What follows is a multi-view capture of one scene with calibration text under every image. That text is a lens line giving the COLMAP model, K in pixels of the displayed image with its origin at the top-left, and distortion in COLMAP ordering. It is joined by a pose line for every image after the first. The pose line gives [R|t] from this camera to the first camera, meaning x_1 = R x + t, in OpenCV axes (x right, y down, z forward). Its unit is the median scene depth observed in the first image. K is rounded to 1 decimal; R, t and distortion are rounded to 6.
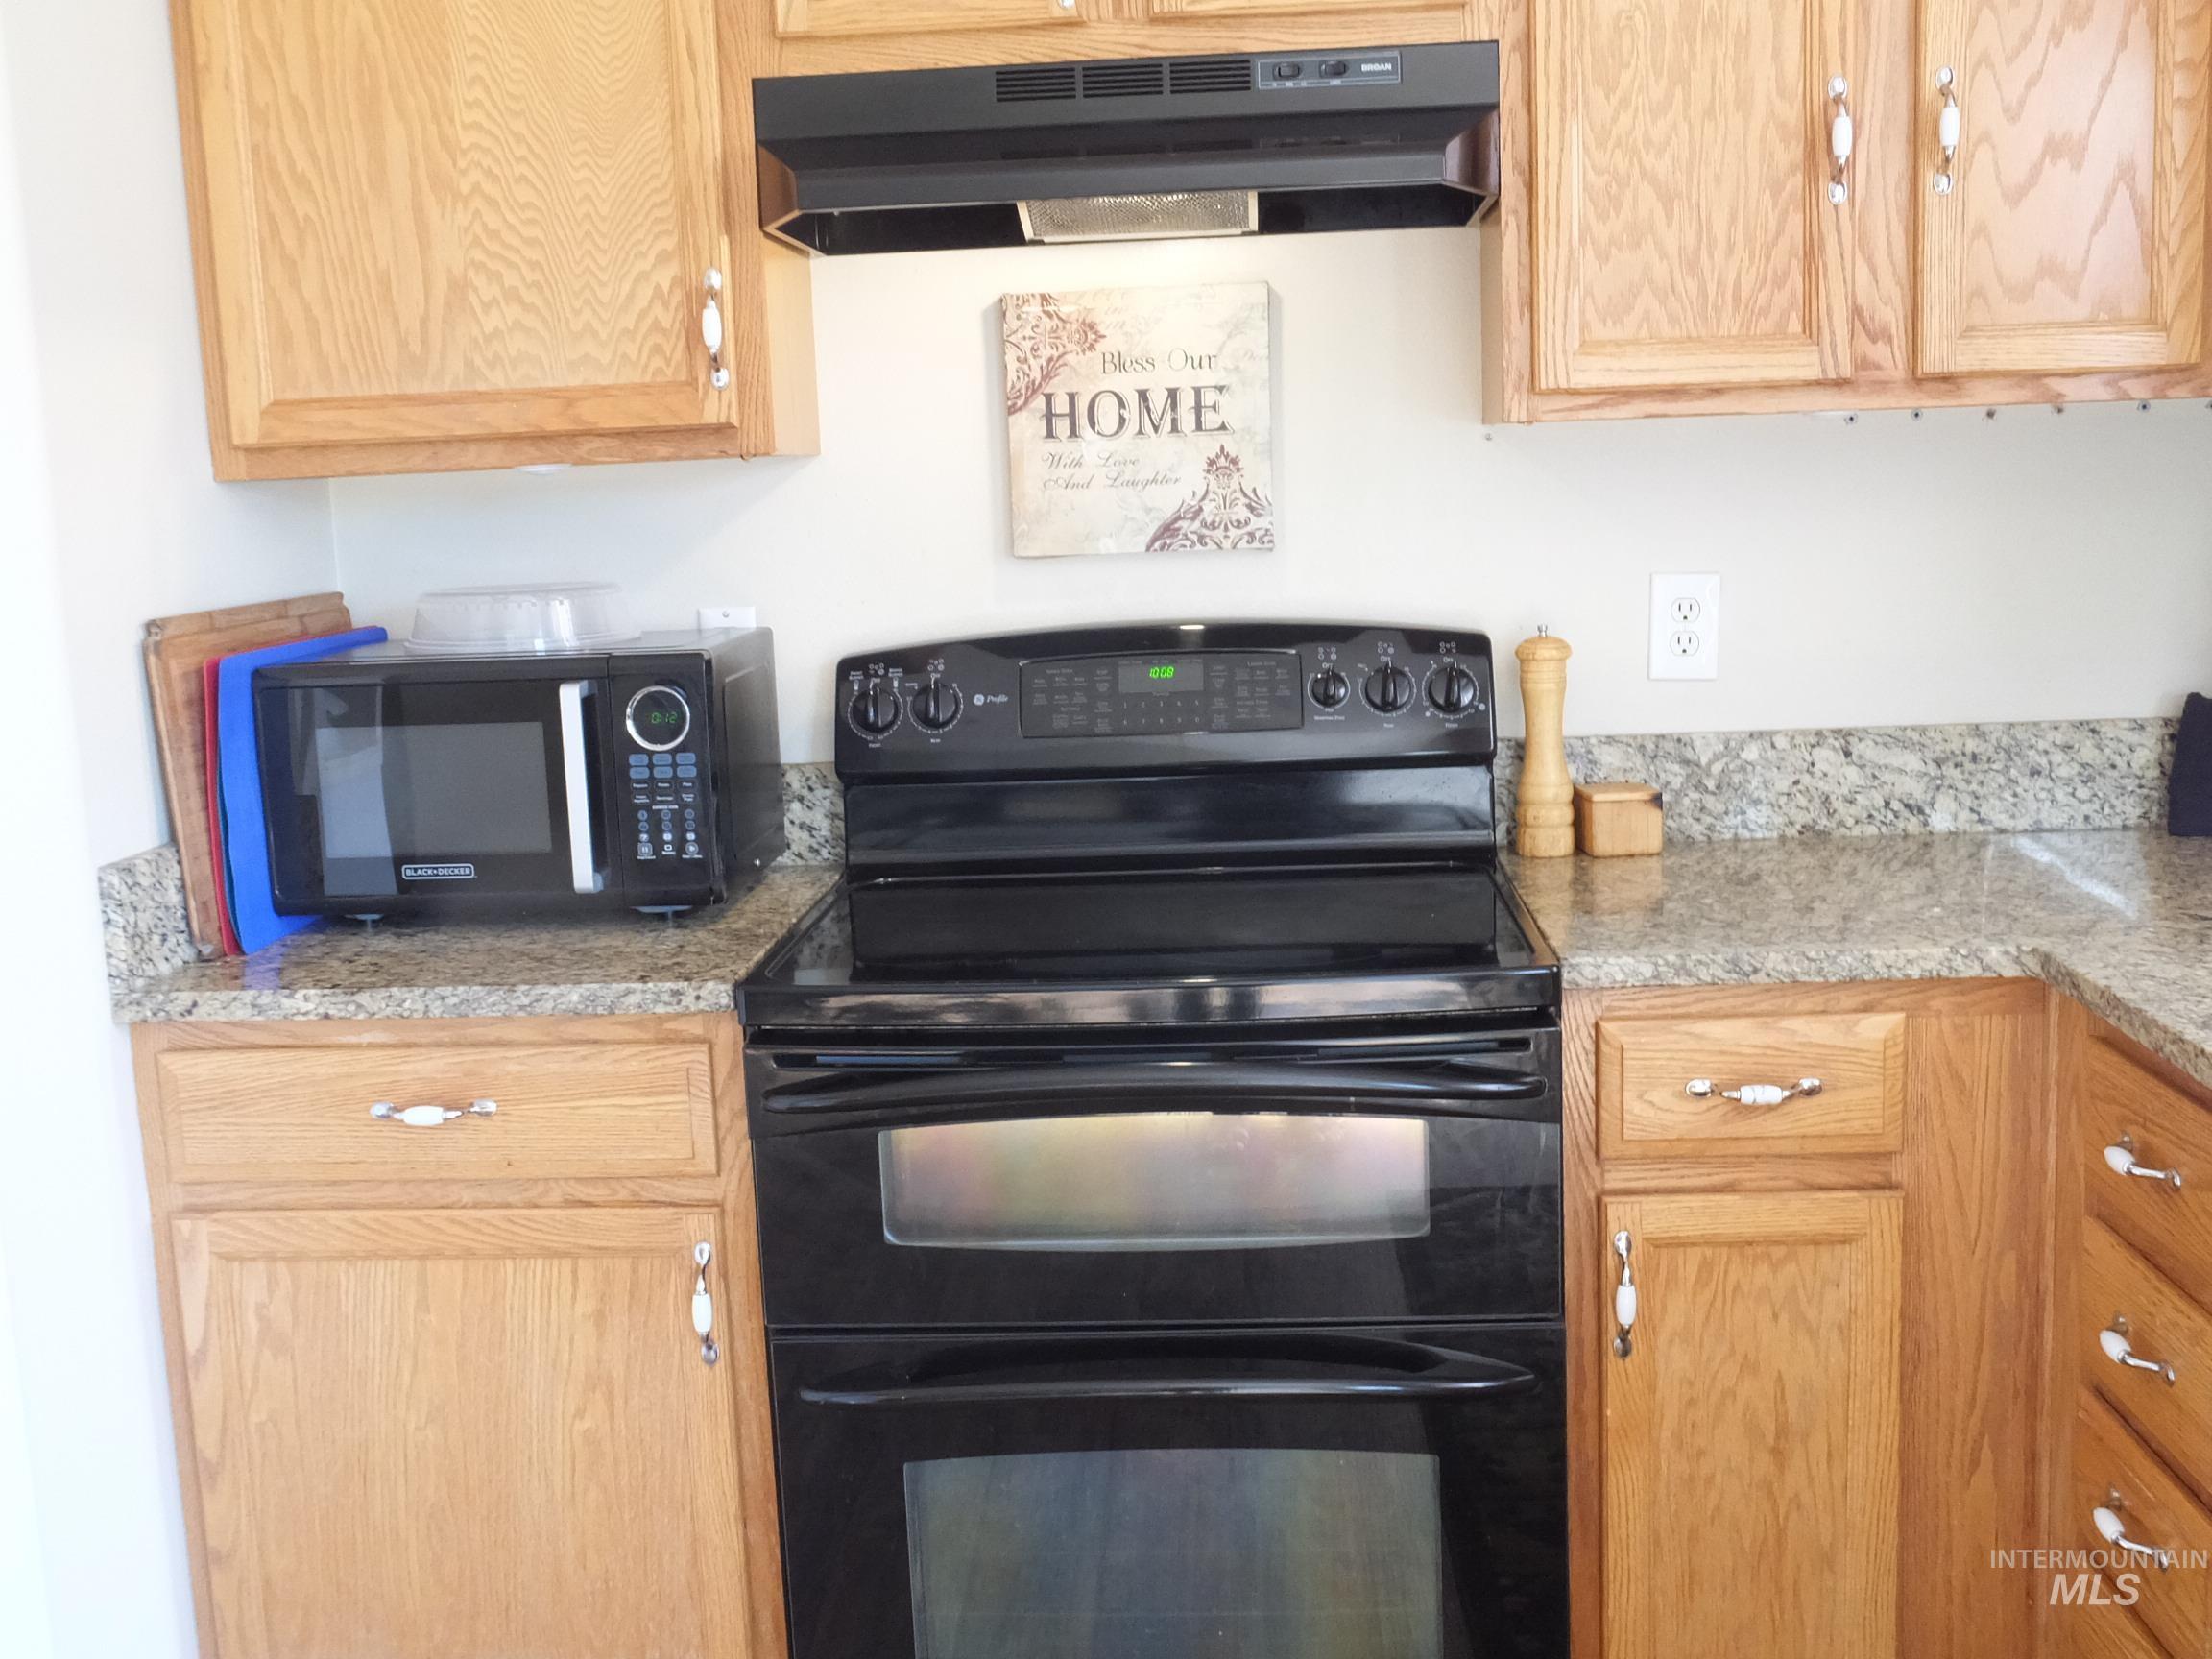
lens RADIAL K [[2282.5, 0, 1112.3], [0, 2282.5, 814.6], [0, 0, 1]] dist [-0.032147, 0.000000]
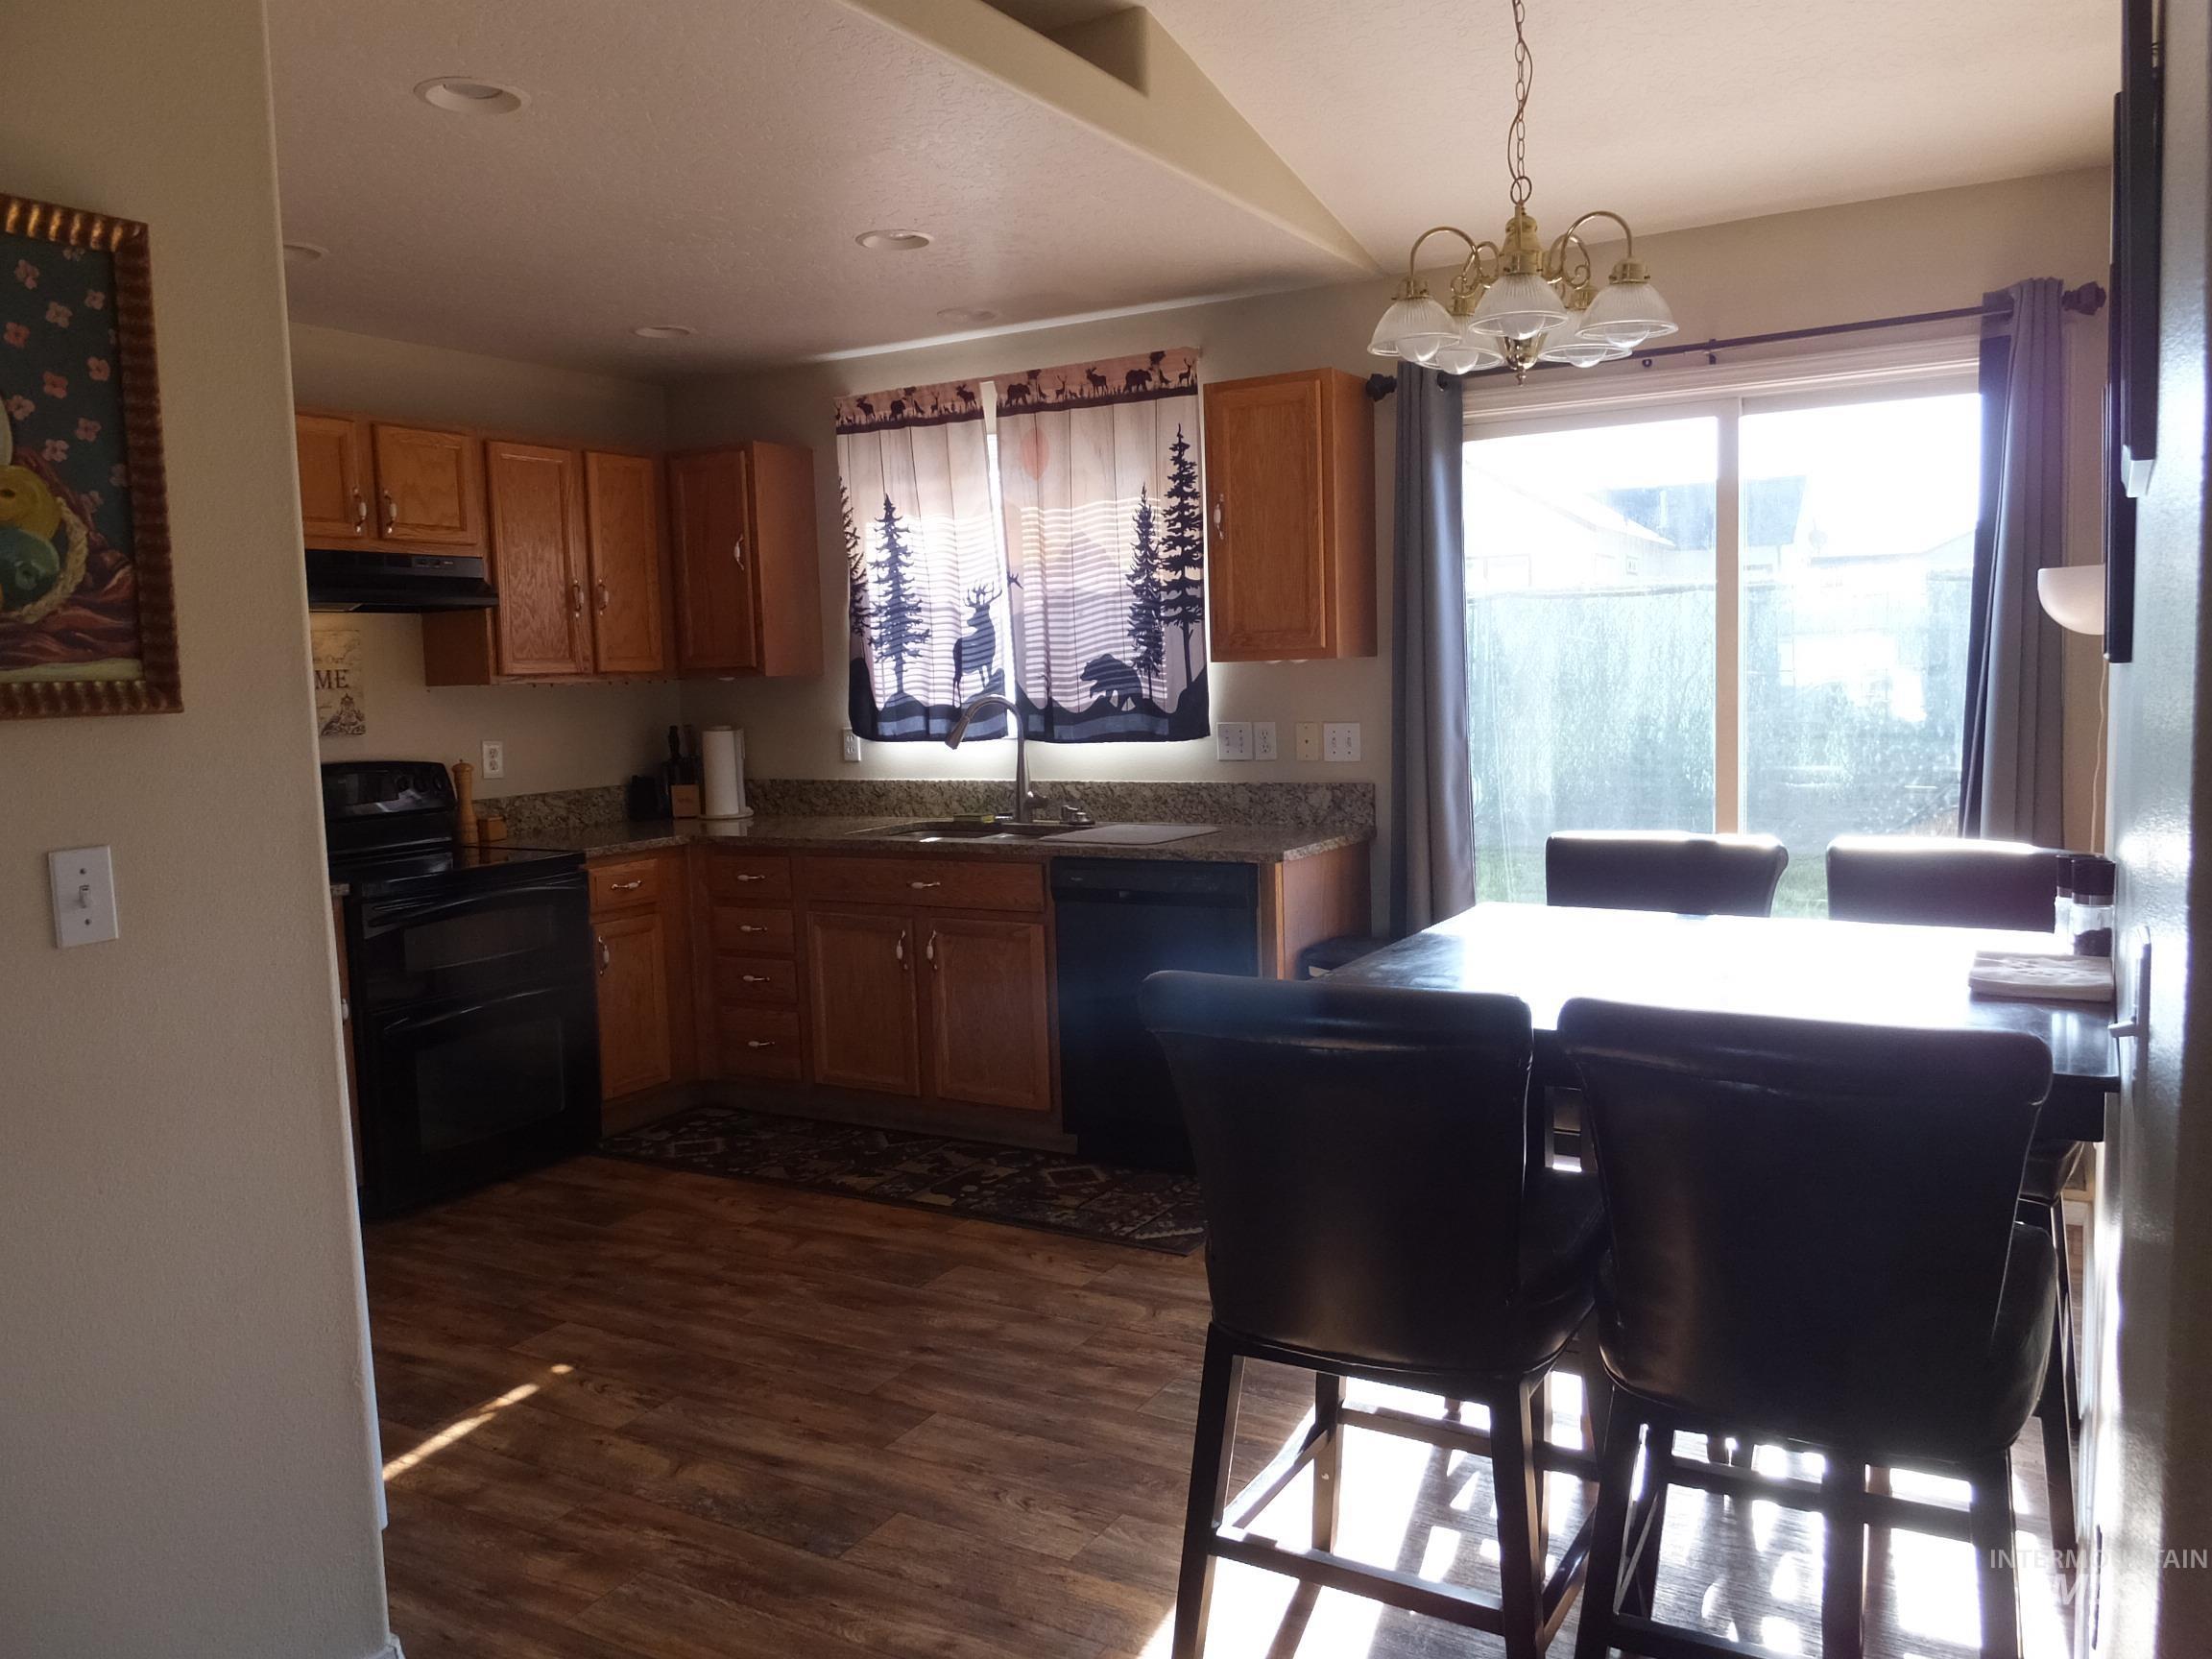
lens RADIAL K [[1672.4, 0, 1093.6], [0, 1672.4, 823.7], [0, 0, 1]] dist [0.013906, -0.022059]
pose [[0.454258, -0.058007, 0.888980, -1.414396], [0.148076, 0.988913, -0.011138, 0.144186], [-0.878478, 0.136696, 0.457811, -0.647920]]
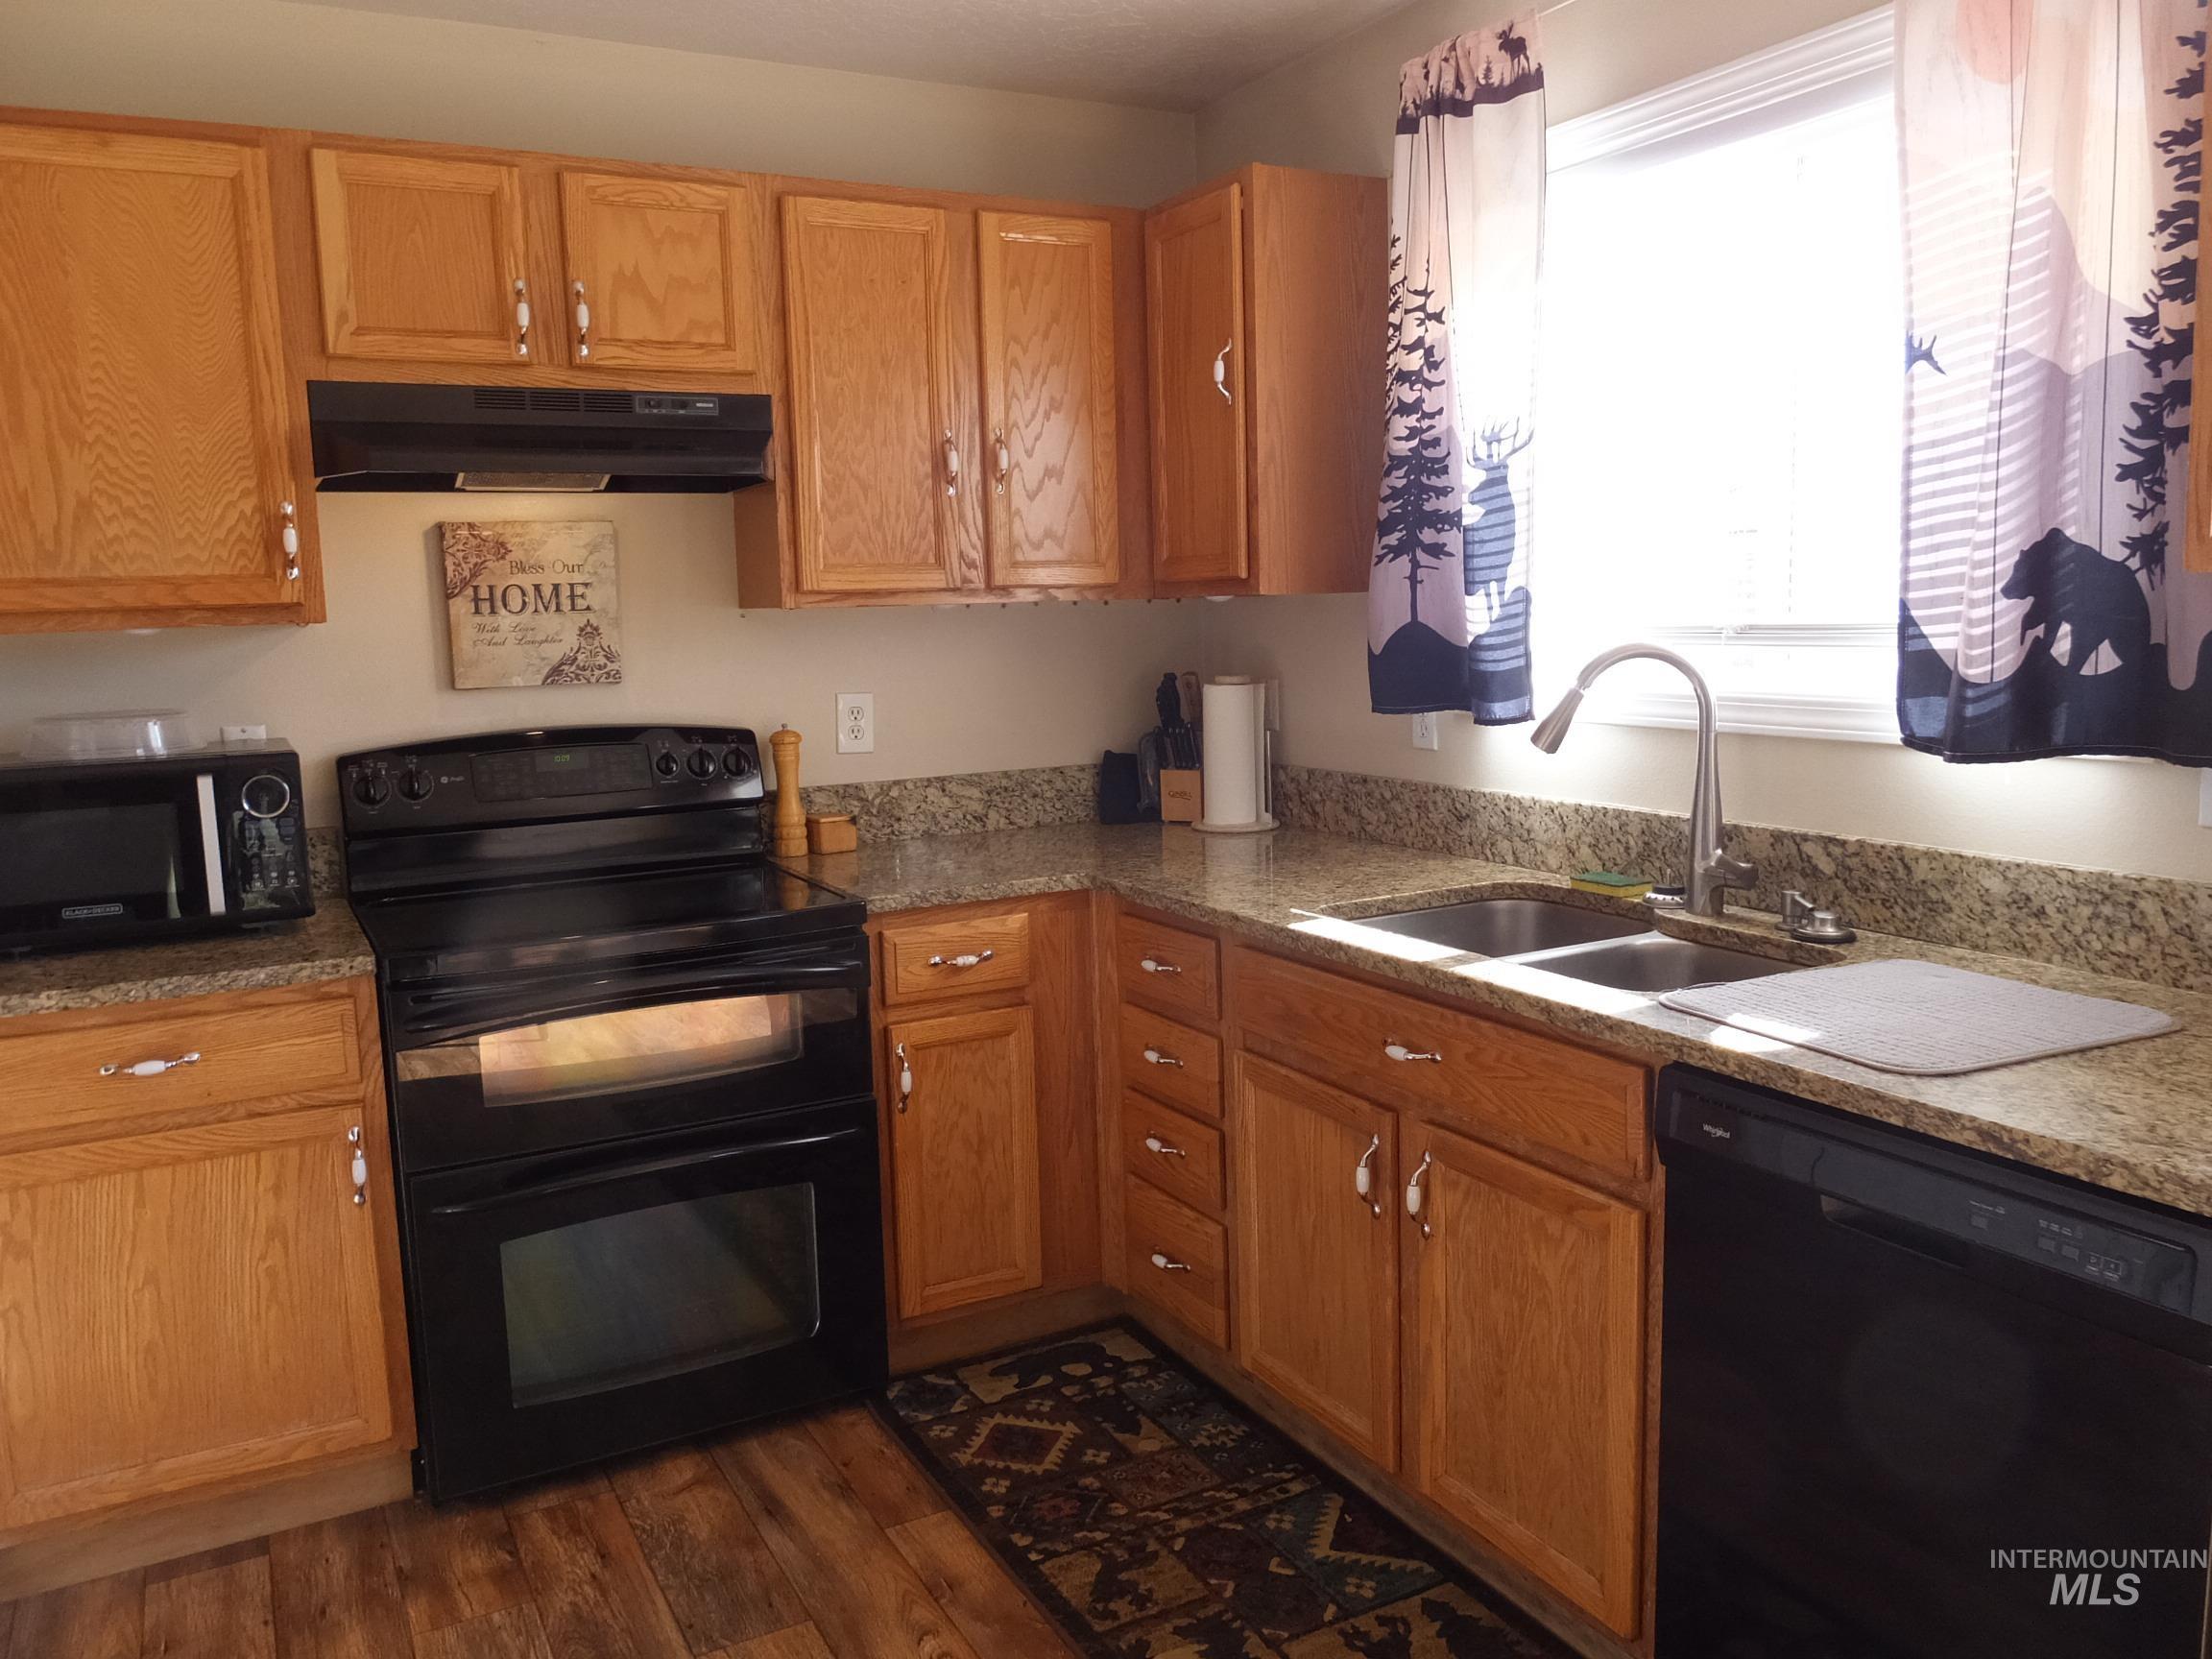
lens RADIAL K [[1672.4, 0, 1092.2], [0, 1672.4, 827.6], [0, 0, 1]] dist [0.013906, -0.022059]
pose [[0.851443, -0.055891, 0.521460, -0.317285], [0.073420, 0.997216, -0.012997, 0.033549], [-0.519282, 0.049352, 0.853177, -0.235976]]
